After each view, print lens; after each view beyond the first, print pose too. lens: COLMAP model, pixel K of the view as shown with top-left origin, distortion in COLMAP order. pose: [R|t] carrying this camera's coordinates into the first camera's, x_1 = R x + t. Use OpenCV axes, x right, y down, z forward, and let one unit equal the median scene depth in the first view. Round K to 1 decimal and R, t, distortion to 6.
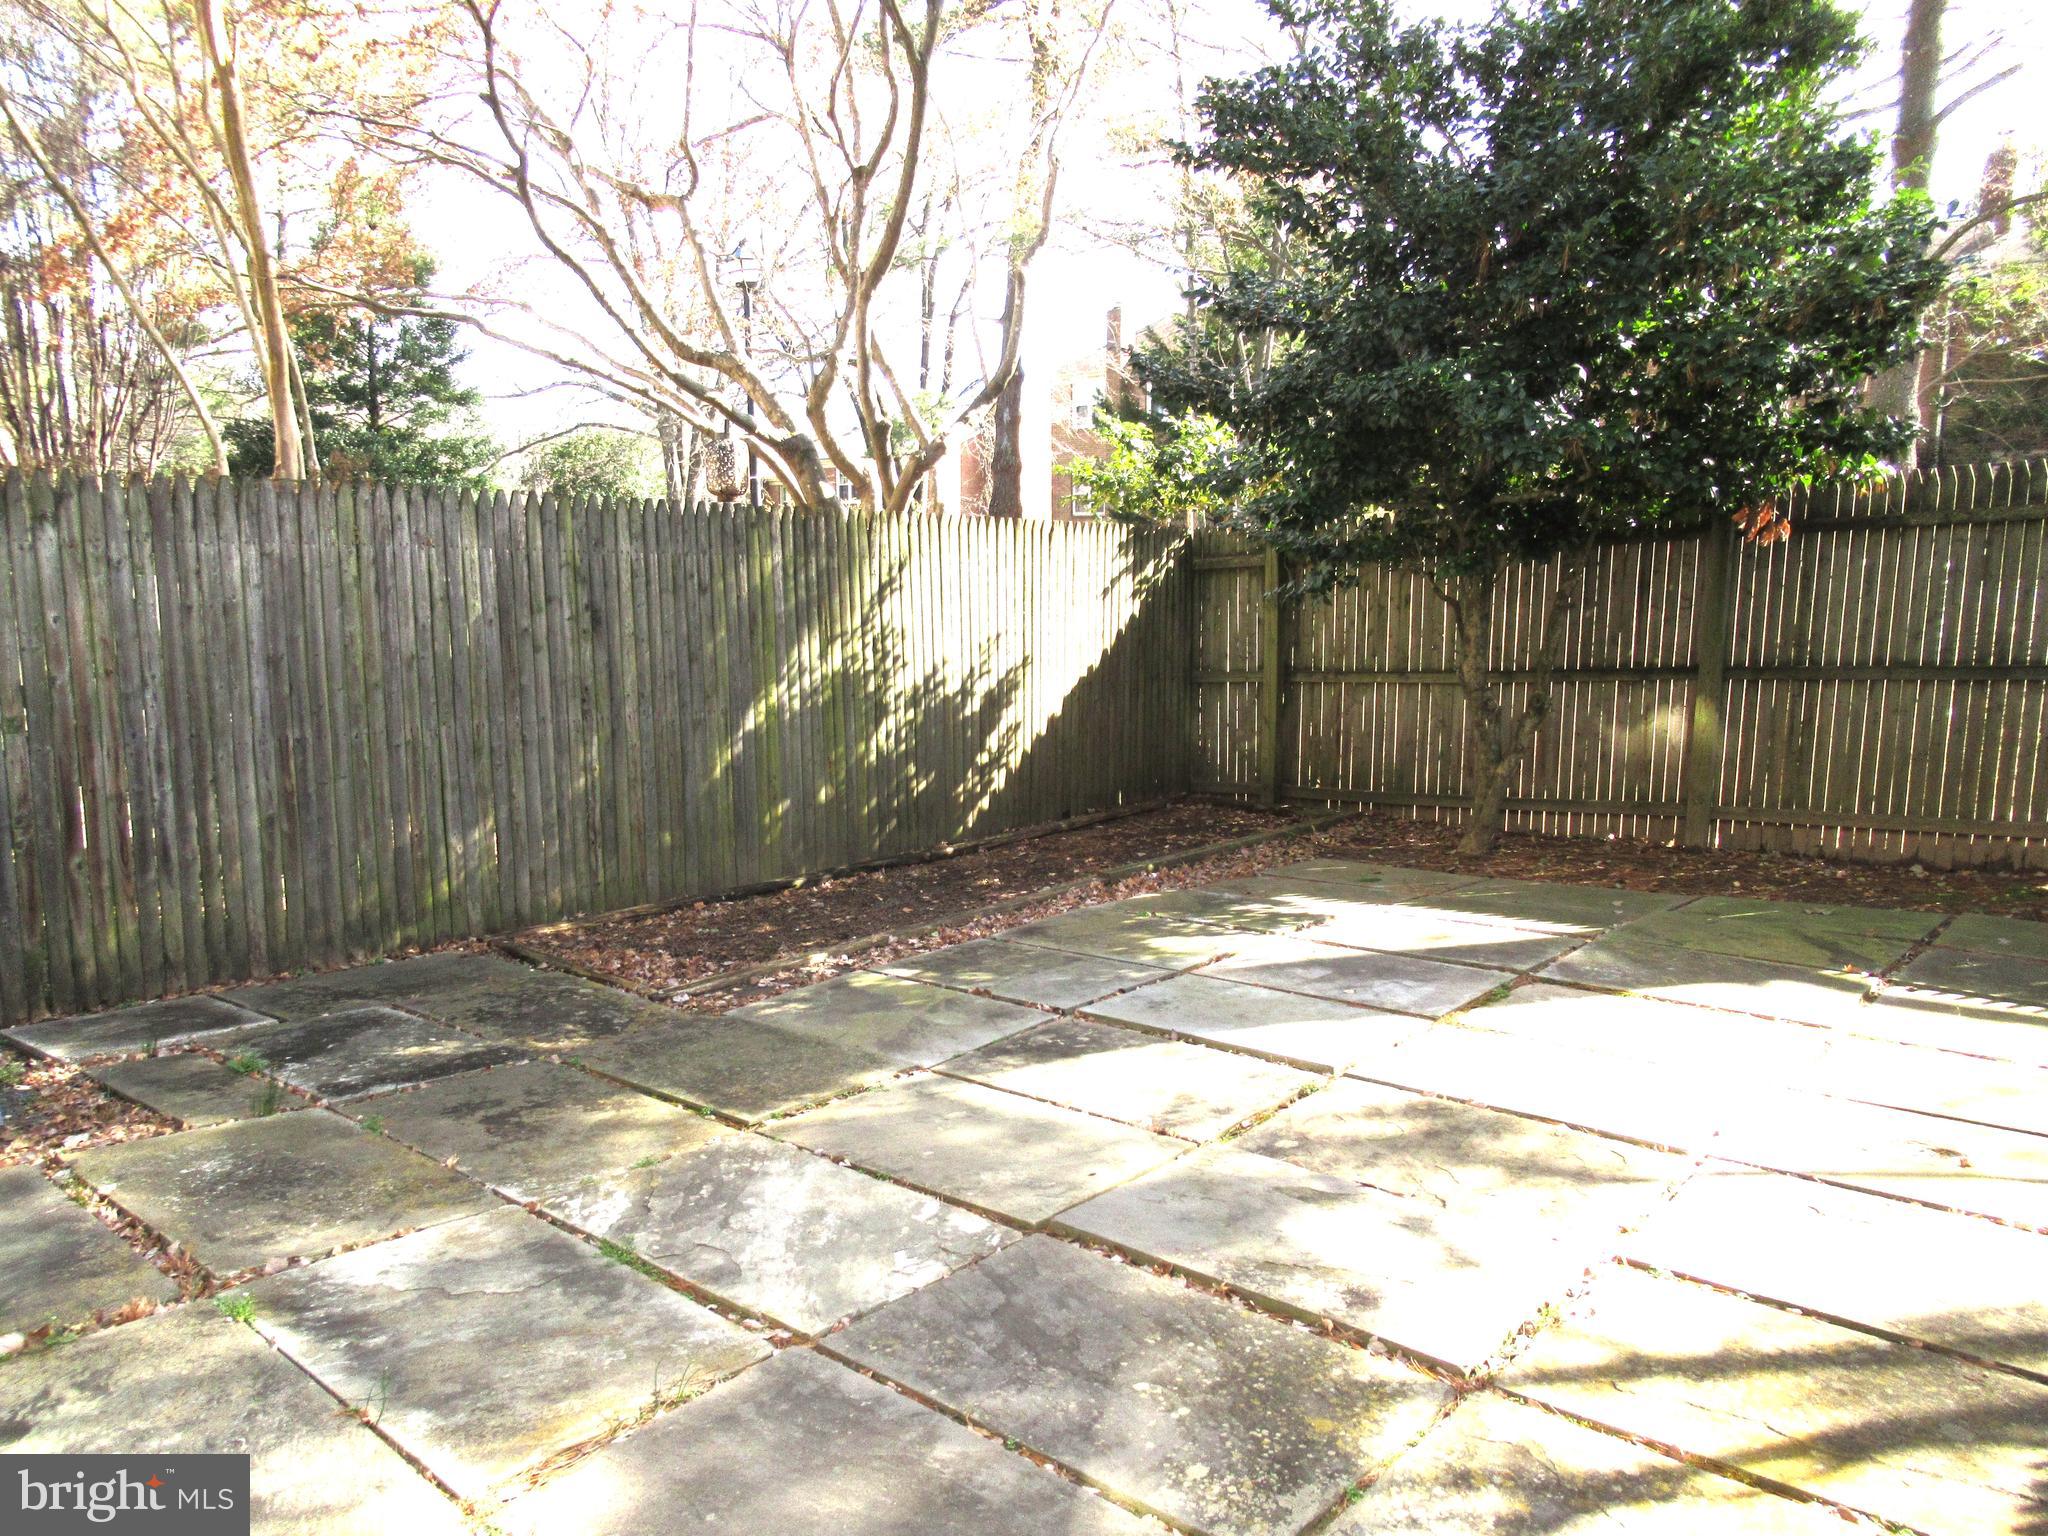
lens RADIAL K [[1538.5, 0, 1024.0], [0, 1538.5, 768.0], [0, 0, 1]] dist [-0.006287, 0.000770]
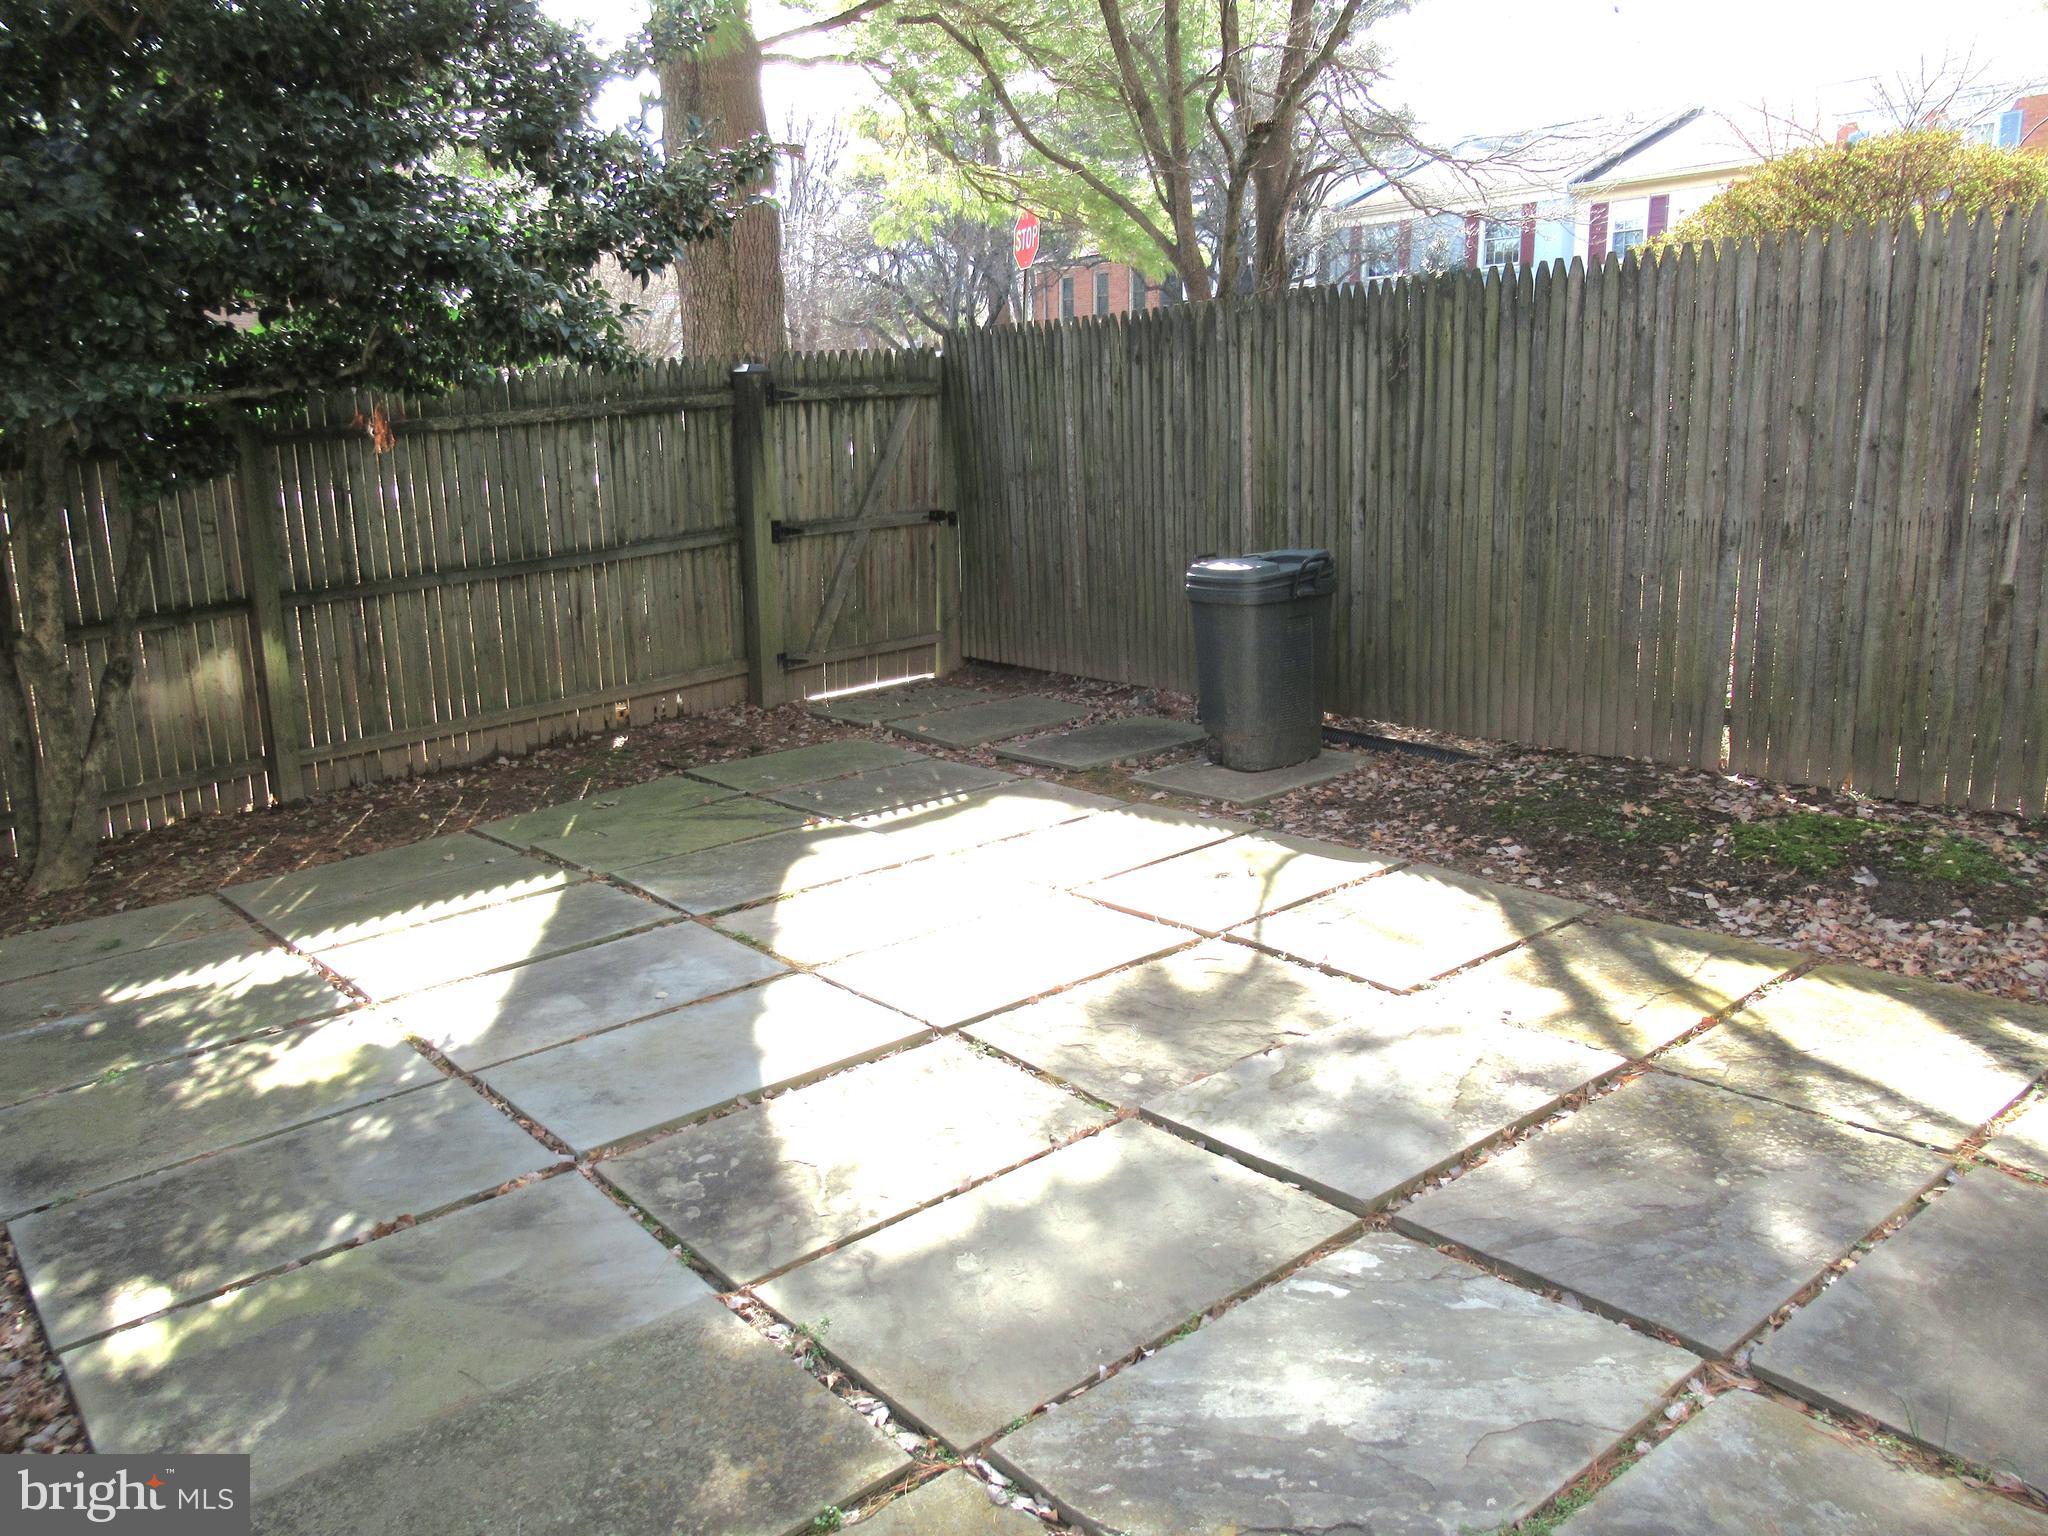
lens RADIAL K [[1538.5, 0, 1024.0], [0, 1538.5, 768.0], [0, 0, 1]] dist [-0.006287, 0.000770]
pose [[0.166876, -0.217609, 0.961665, -0.537425], [0.170610, 0.967001, 0.189210, -0.097674], [-0.971105, 0.132495, 0.198496, 0.653673]]
